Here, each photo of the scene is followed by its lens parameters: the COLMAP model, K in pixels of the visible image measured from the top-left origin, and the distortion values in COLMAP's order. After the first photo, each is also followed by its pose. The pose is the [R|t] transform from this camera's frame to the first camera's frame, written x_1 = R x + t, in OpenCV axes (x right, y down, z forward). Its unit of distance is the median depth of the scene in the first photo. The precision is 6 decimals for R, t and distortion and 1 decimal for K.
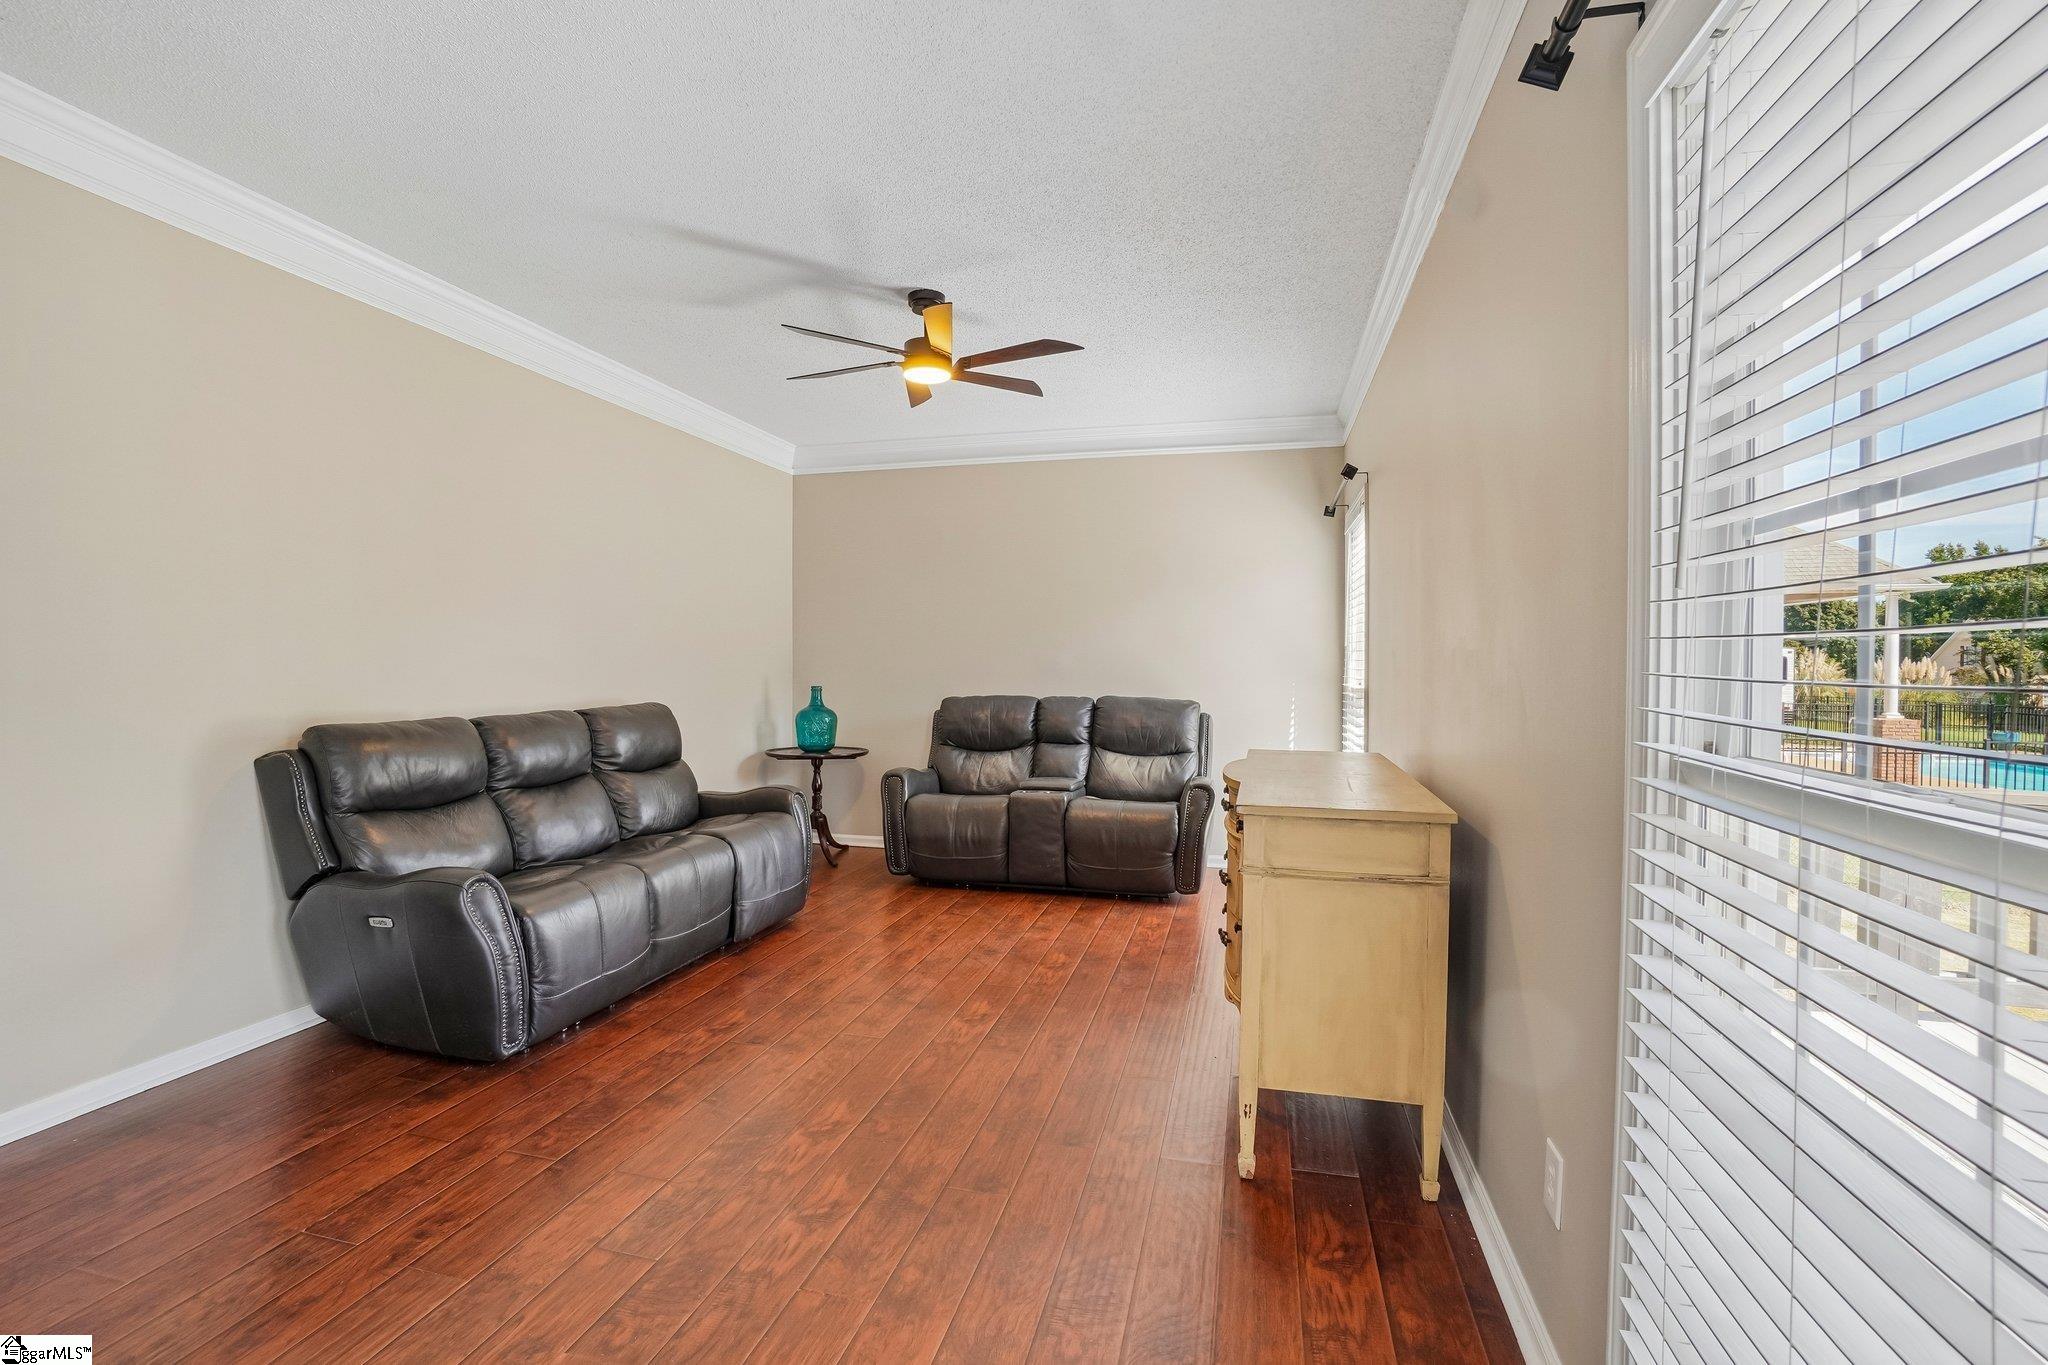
lens RADIAL K [[891.8, 0, 1019.8], [0, 891.8, 677.6], [0, 0, 1]] dist [-0.019096, 0.002532]
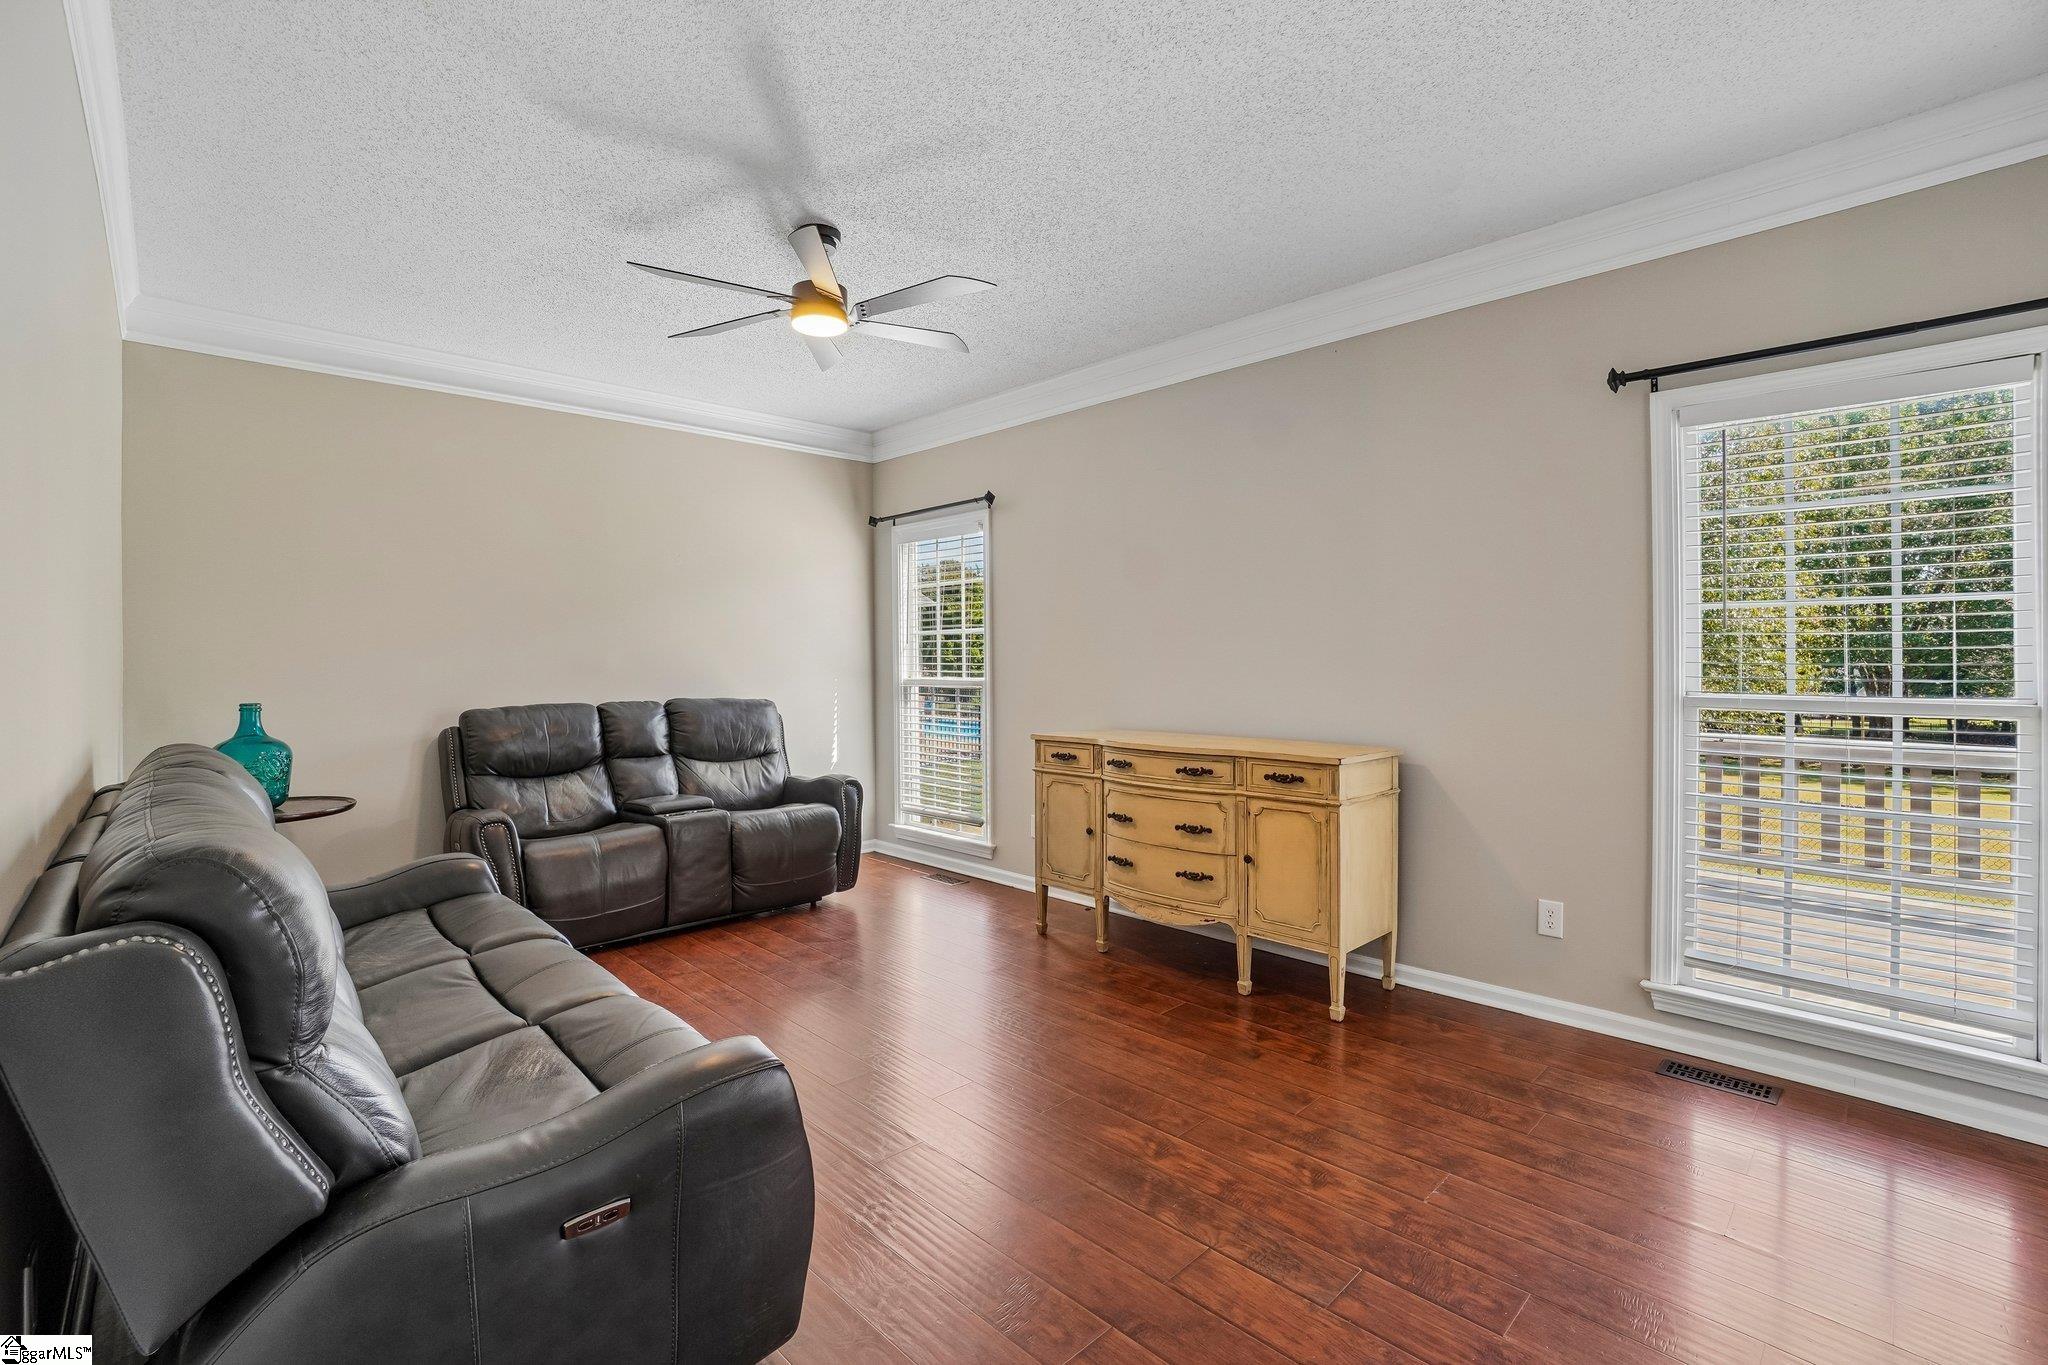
lens RADIAL K [[891.8, 0, 984.6], [0, 891.8, 677.0], [0, 0, 1]] dist [-0.019096, 0.002532]
pose [[0.541970, -0.021111, 0.840133, -0.500362], [0.012789, 0.999776, 0.016872, -0.012757], [-0.840301, 0.001601, 0.542118, 0.275943]]
